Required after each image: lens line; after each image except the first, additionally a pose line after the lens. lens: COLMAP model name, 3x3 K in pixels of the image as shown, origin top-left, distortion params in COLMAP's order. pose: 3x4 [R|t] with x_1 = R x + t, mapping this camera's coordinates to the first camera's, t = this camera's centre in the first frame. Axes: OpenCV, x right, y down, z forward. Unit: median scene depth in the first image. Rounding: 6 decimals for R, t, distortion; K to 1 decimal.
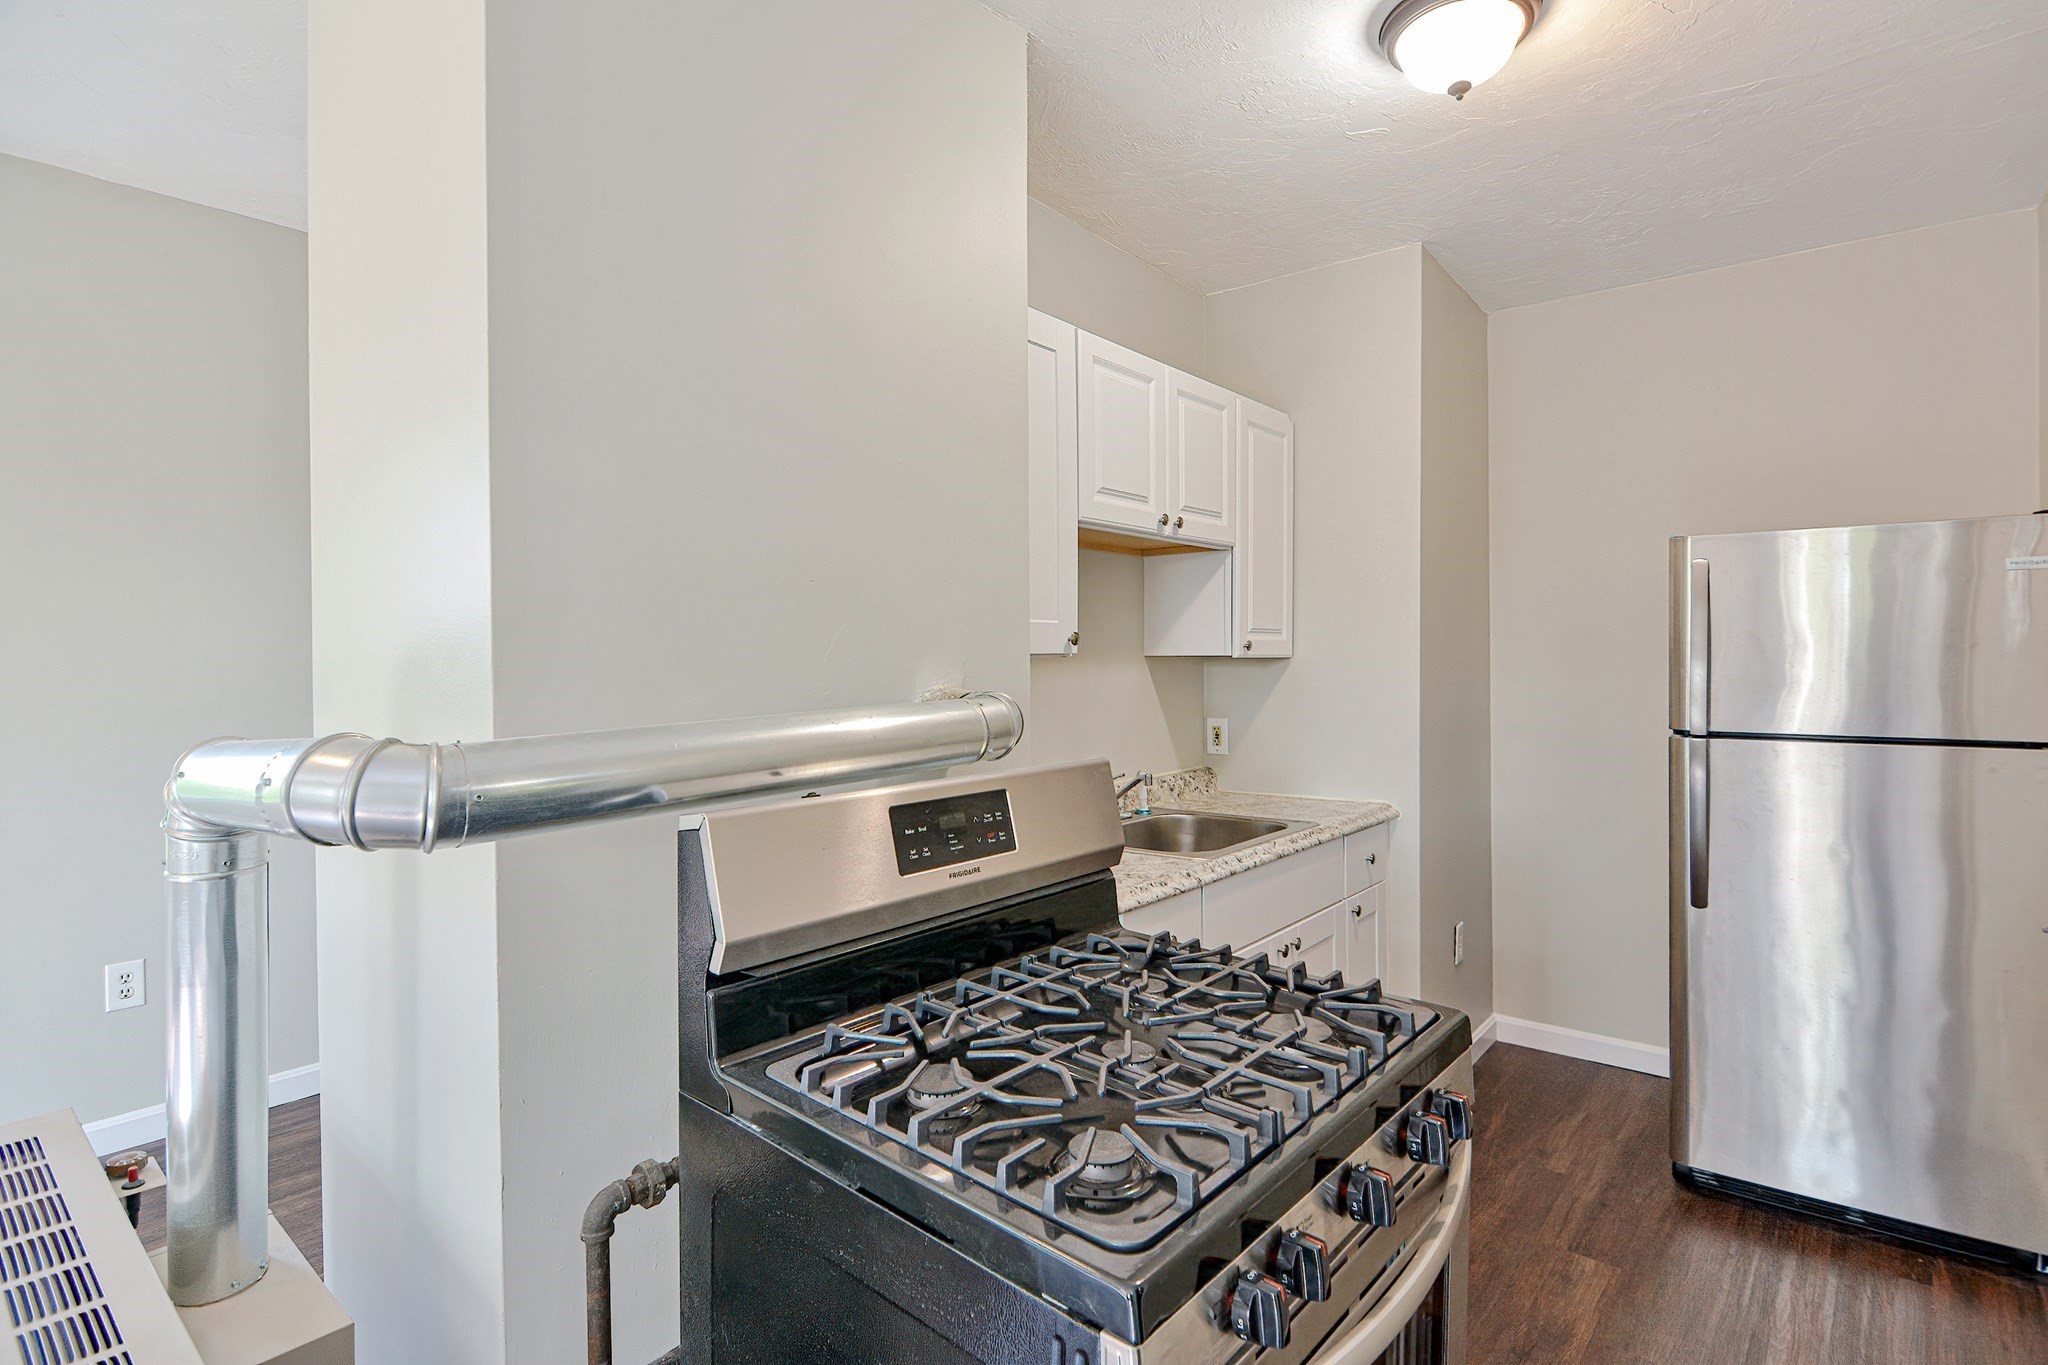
lens RADIAL K [[1023.3, 0, 997.1], [0, 1023.3, 653.8], [0, 0, 1]] dist [0.000262, -0.003679]
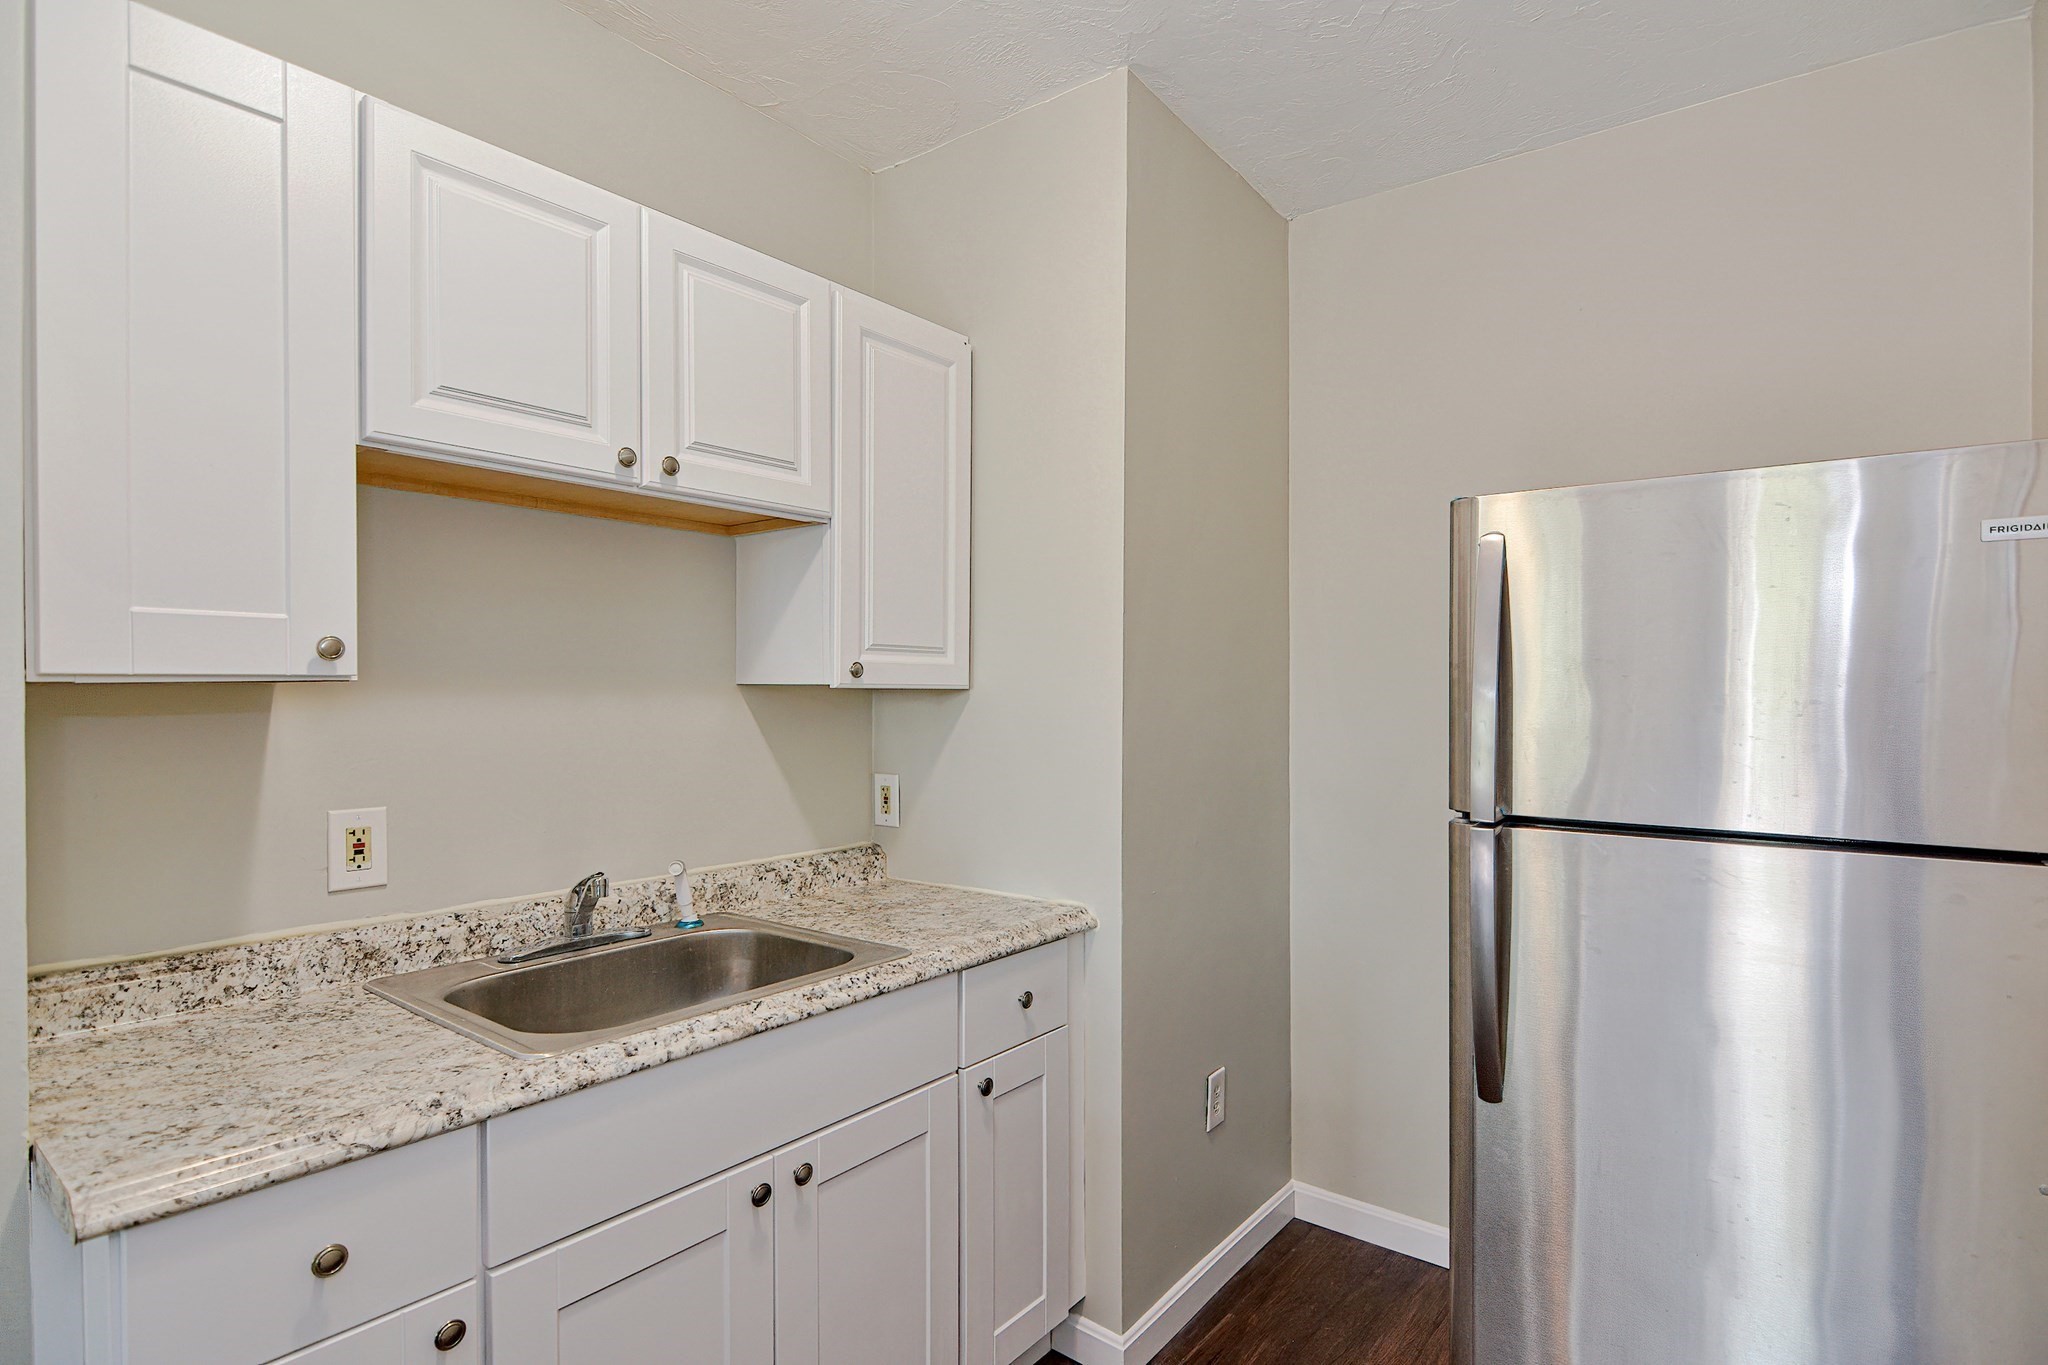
lens RADIAL K [[1023.3, 0, 1027.2], [0, 1023.3, 685.1], [0, 0, 1]] dist [0.000262, -0.003679]
pose [[0.999479, 0.010139, 0.030652, 0.340399], [-0.010089, 0.999948, -0.001787, 0.001963], [-0.030669, 0.001477, 0.999529, 0.345635]]
